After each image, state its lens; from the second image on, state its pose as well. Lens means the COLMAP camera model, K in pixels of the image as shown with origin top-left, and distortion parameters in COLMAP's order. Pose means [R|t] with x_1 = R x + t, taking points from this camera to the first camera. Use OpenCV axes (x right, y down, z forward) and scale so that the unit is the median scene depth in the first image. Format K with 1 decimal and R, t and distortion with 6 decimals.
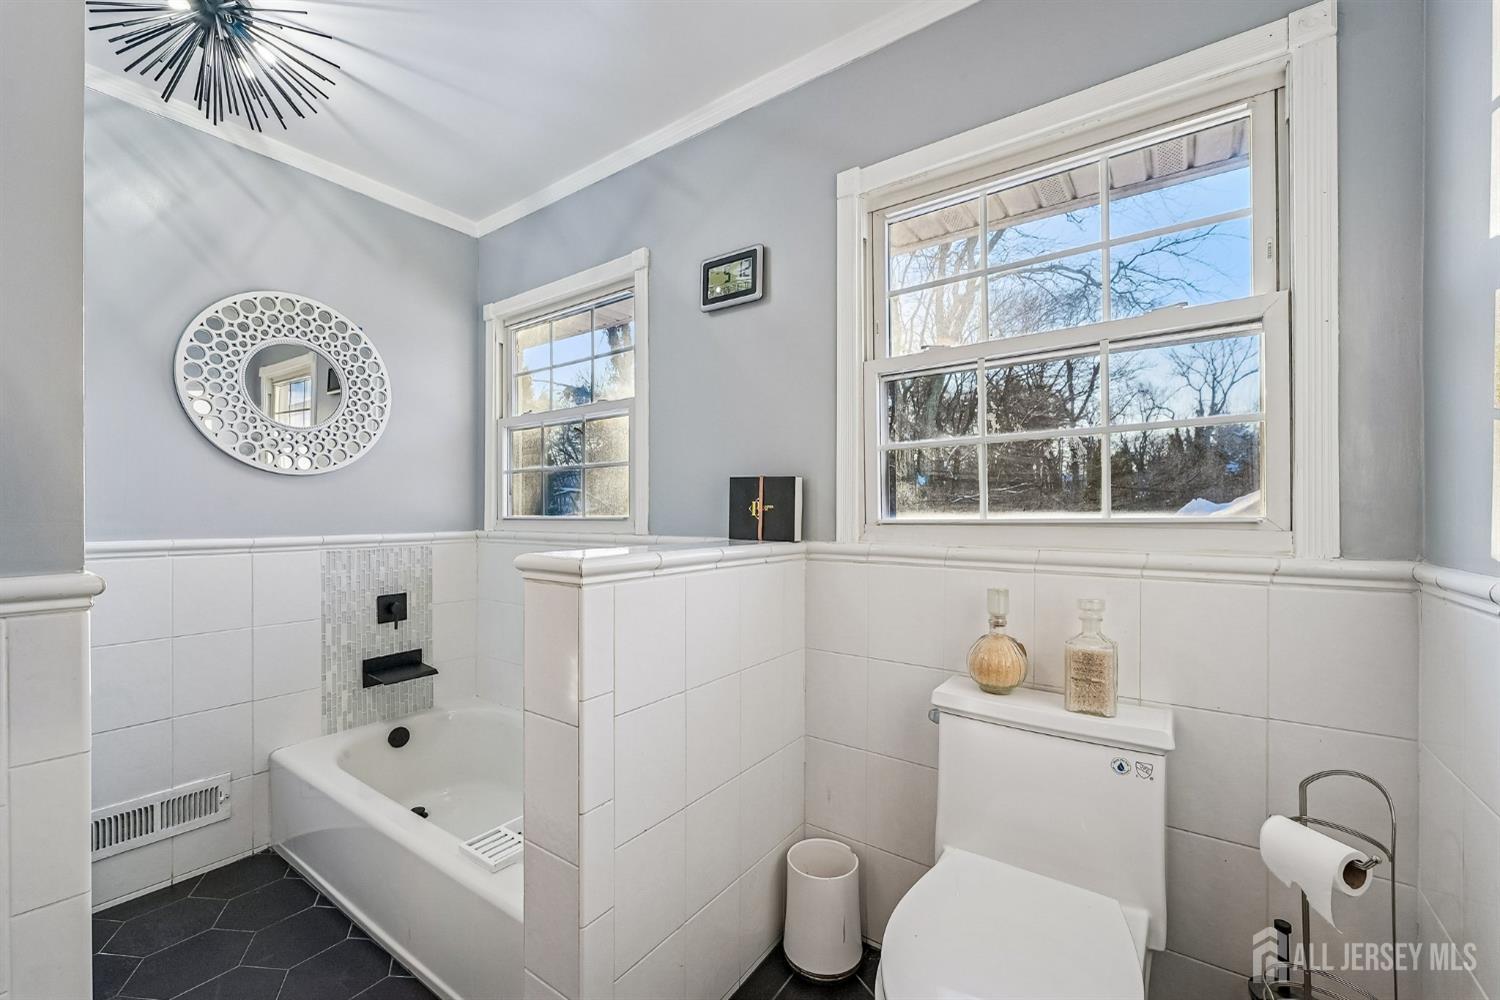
lens RADIAL K [[602.4, 0, 751.0], [0, 602.4, 510.1], [0, 0, 1]] dist [-0.004404, -0.000250]
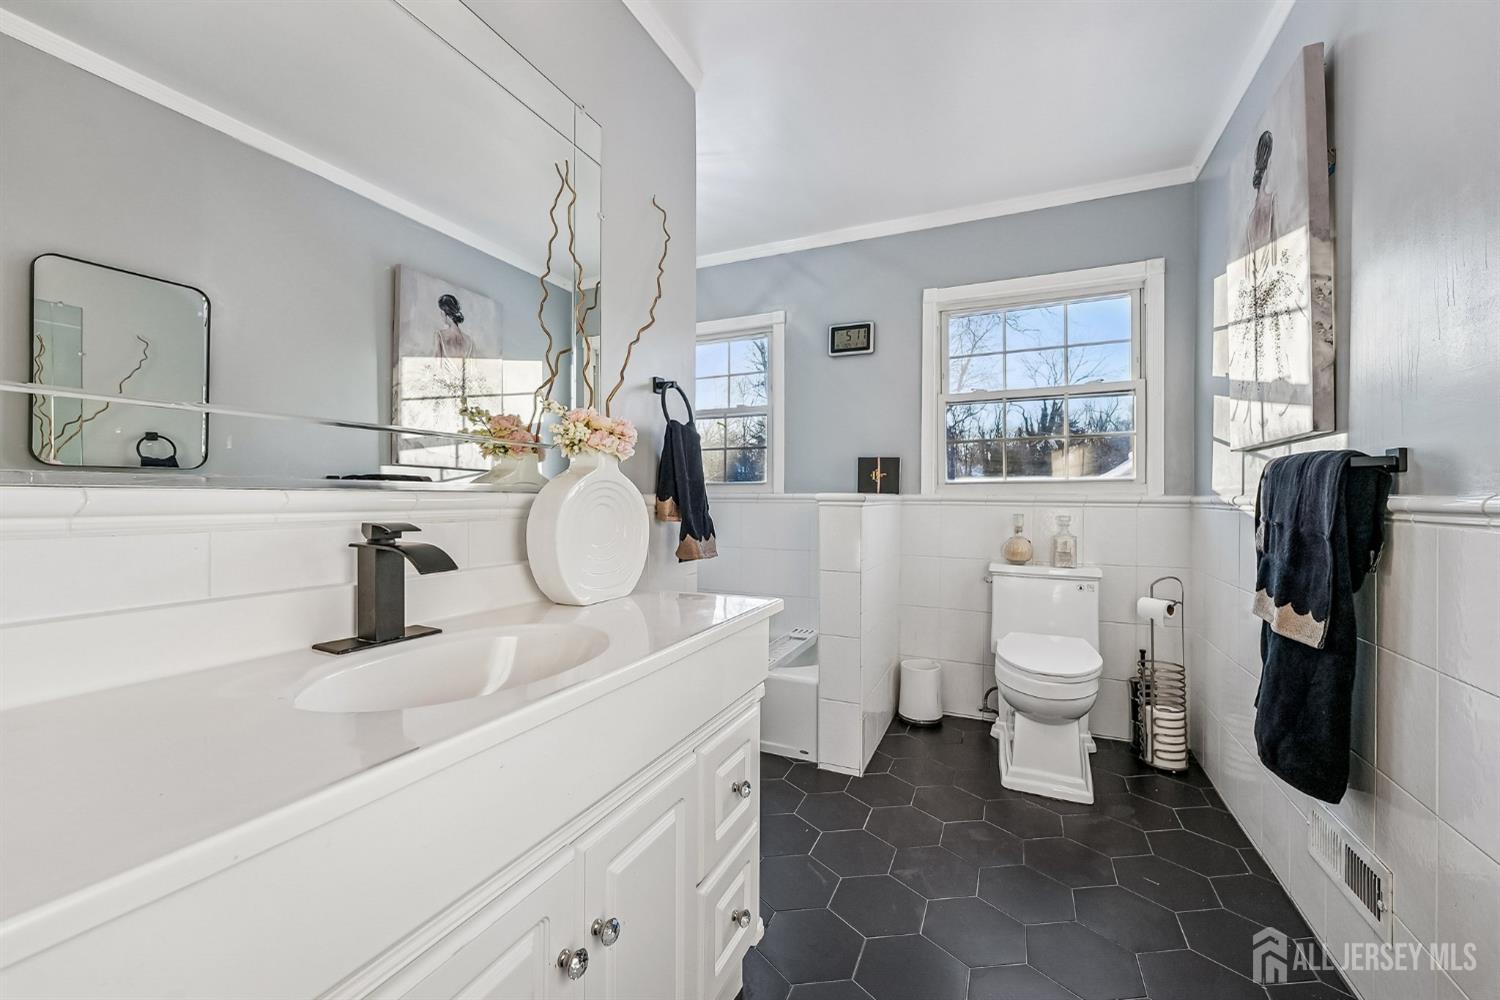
lens RADIAL K [[602.4, 0, 747.4], [0, 602.4, 492.9], [0, 0, 1]] dist [-0.004404, -0.000250]
pose [[0.981324, 0.006252, 0.192261, -0.708895], [-0.006674, 0.999977, 0.001549, 0.049855], [-0.192247, -0.002803, 0.981343, -0.660689]]
